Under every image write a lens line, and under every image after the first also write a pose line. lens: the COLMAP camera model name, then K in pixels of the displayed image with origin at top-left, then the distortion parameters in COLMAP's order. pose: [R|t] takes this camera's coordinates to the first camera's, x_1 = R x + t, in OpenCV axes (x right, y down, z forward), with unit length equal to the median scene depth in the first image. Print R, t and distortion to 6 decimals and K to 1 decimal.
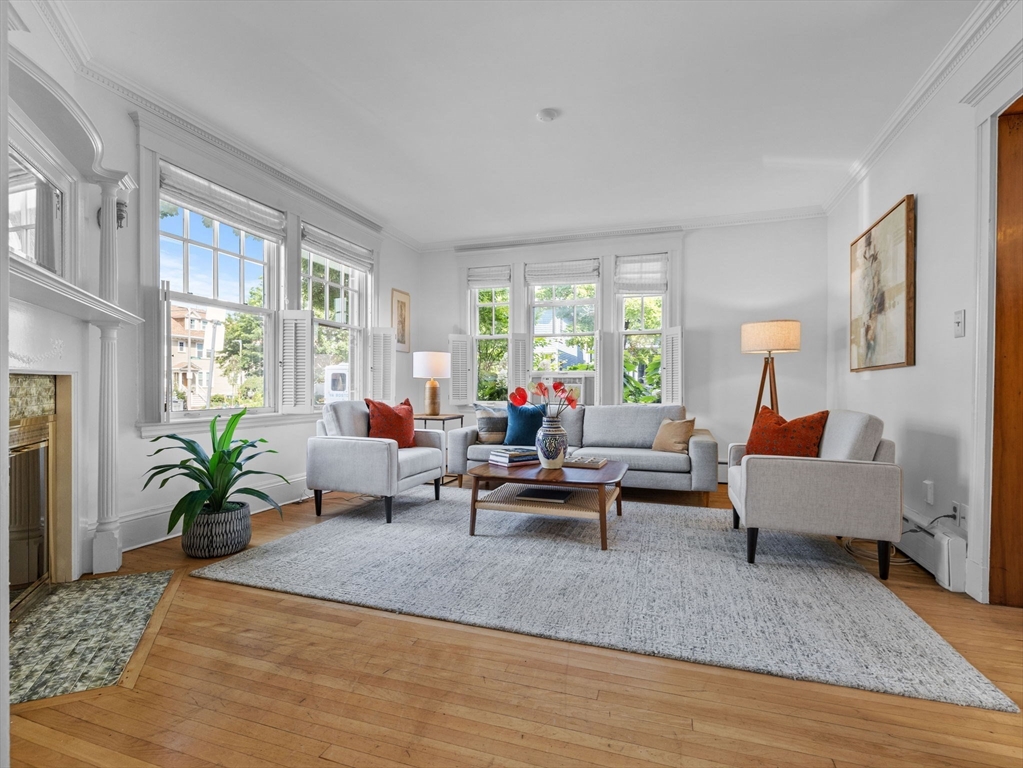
lens RADIAL K [[484.6, 0, 512.3], [0, 484.6, 389.8], [0, 0, 1]] dist [0.000682, 0.000023]
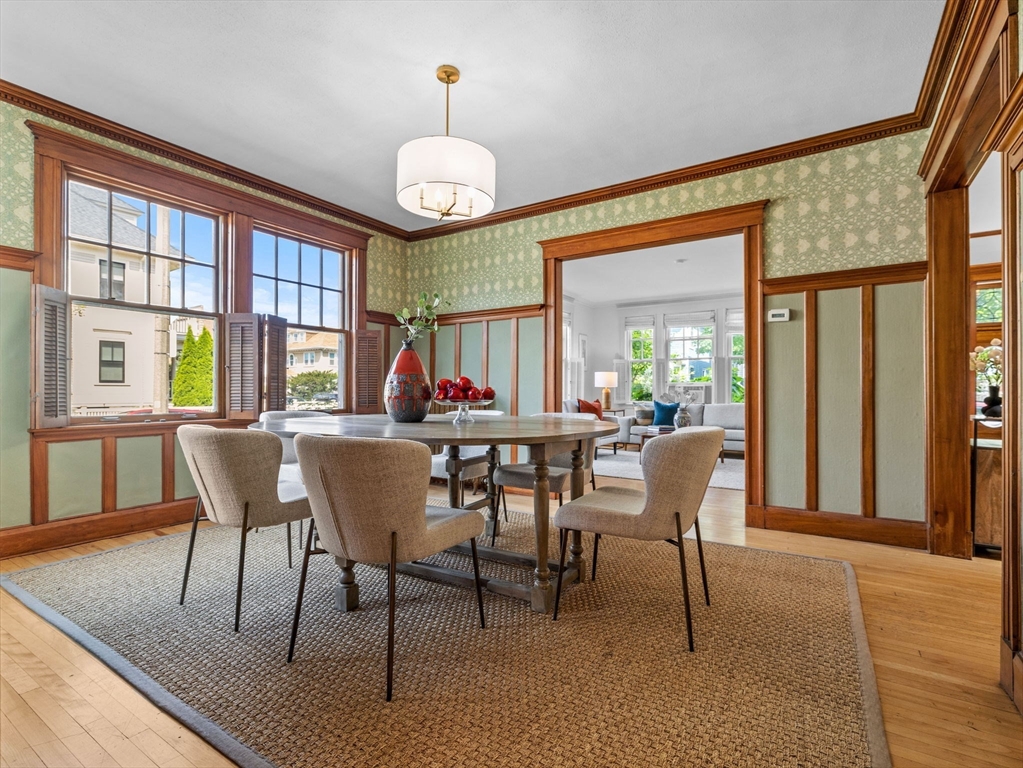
lens RADIAL K [[416.1, 0, 510.6], [0, 416.1, 389.7], [0, 0, 1]] dist [0.000284, 0.000008]
pose [[0.951469, -0.002715, -0.307731, -0.037170], [-0.000611, 0.999942, -0.010711, 0.000516], [0.307742, 0.010379, 0.951413, -0.496591]]
